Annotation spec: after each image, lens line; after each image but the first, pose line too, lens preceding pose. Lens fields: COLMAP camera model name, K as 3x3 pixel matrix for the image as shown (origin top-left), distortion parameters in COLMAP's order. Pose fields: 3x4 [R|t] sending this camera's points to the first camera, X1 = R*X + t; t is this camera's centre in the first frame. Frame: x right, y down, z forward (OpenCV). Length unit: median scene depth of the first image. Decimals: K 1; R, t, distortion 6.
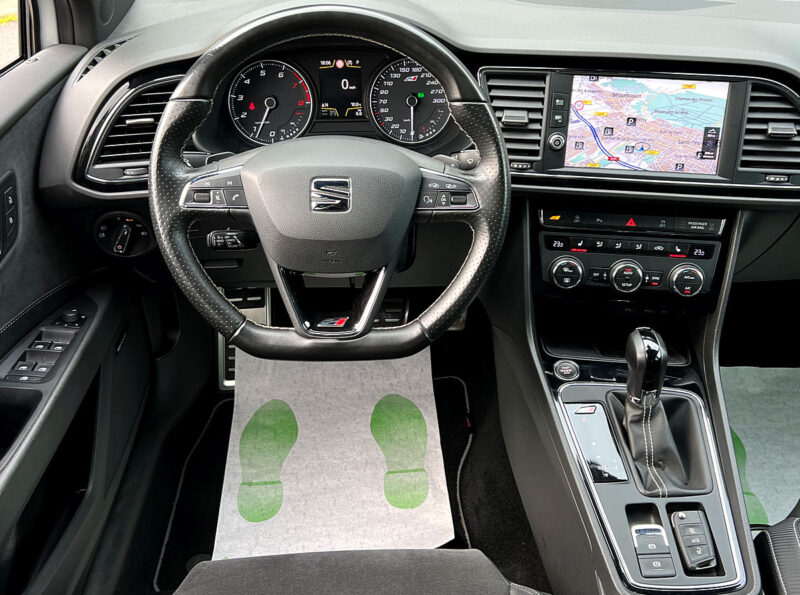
lens RADIAL K [[789.9, 0, 403.7], [0, 789.9, 283.8], [0, 0, 1]] dist [0.025147, 0.000000]
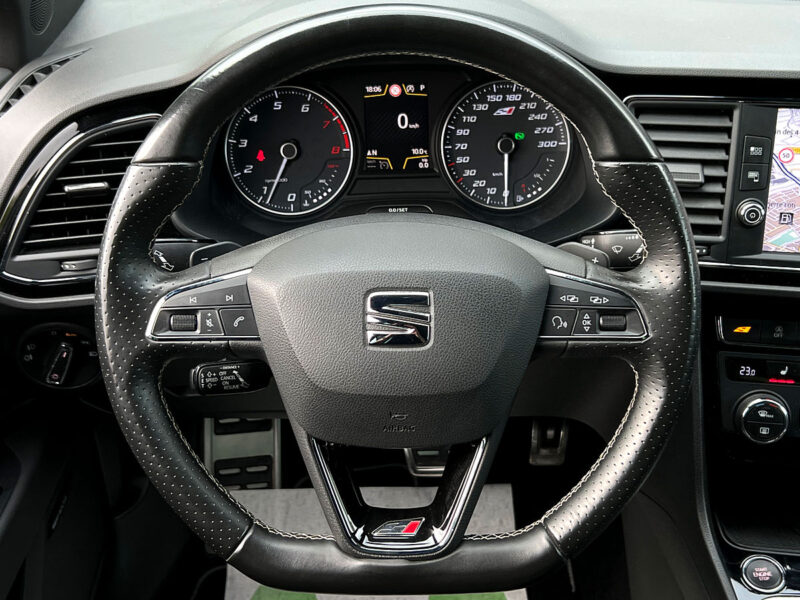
lens RADIAL K [[988.4, 0, 405.9], [0, 988.4, 286.1], [0, 0, 1]] dist [0.047583, 0.000000]
pose [[0.999578, -0.004844, -0.028645, -0.054863], [0.003355, 0.998652, -0.051793, -0.082864], [0.028858, 0.051675, 0.998247, 0.216488]]
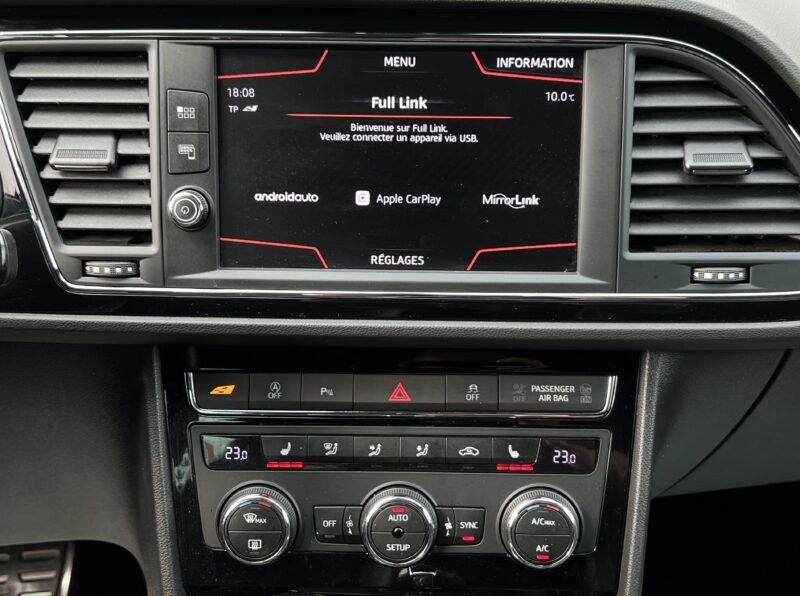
lens RADIAL K [[1049.0, 0, 396.3], [0, 1049.0, 286.6], [0, 0, 1]] dist [0.091905, 0.000000]
pose [[0.995927, -0.042818, 0.079345, 0.255531], [0.054080, 0.987847, -0.145717, -0.054798], [-0.072141, 0.149415, 0.986139, 0.464724]]
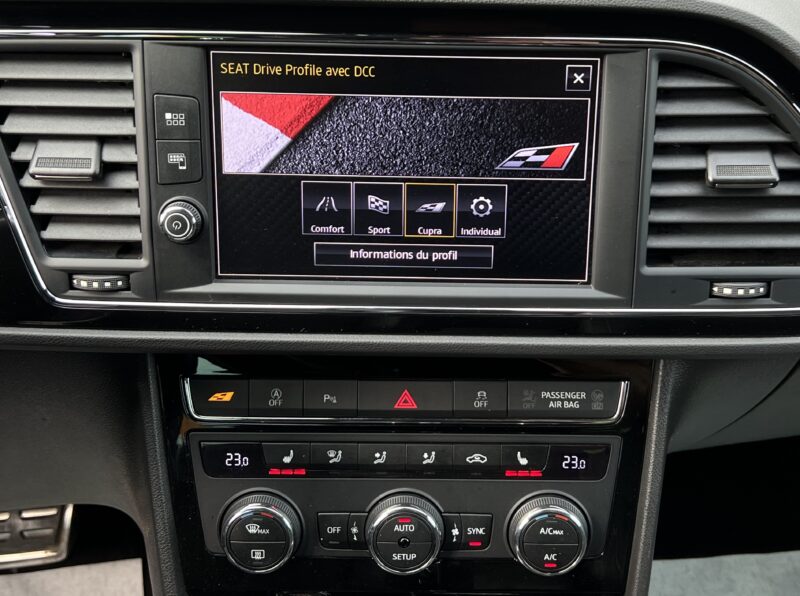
lens RADIAL K [[1049.0, 0, 420.4], [0, 1049.0, 270.2], [0, 0, 1]] dist [0.091905, 0.000000]
pose [[0.993745, -0.054479, 0.097483, 0.257816], [0.056952, 0.998117, -0.022769, -0.137500], [-0.096059, 0.028179, 0.994977, 0.484146]]
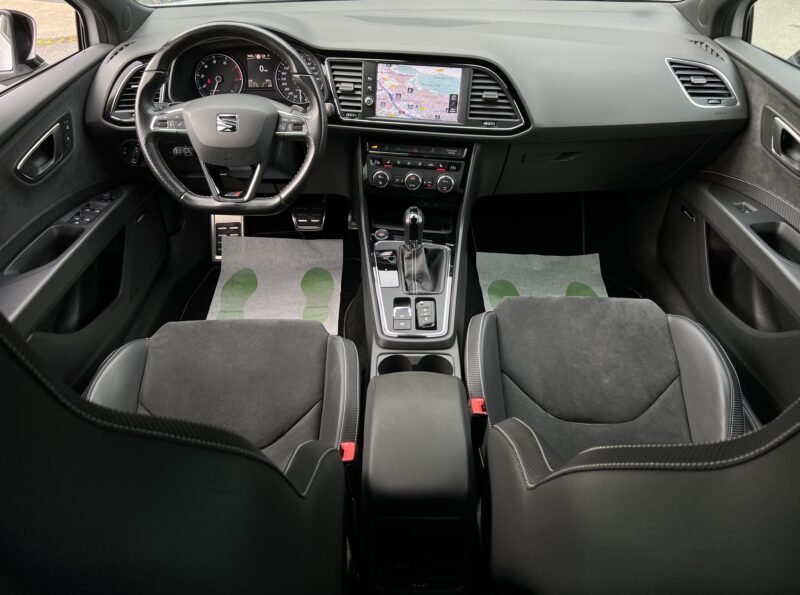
lens RADIAL K [[590.7, 0, 393.0], [0, 590.7, 290.7], [0, 0, 1]] dist [0.035815, -0.034583]
pose [[0.999093, 0.023227, -0.035696, 0.305089], [-0.020239, 0.996434, 0.081907, 0.136474], [0.037471, -0.081110, 0.996001, -0.370350]]
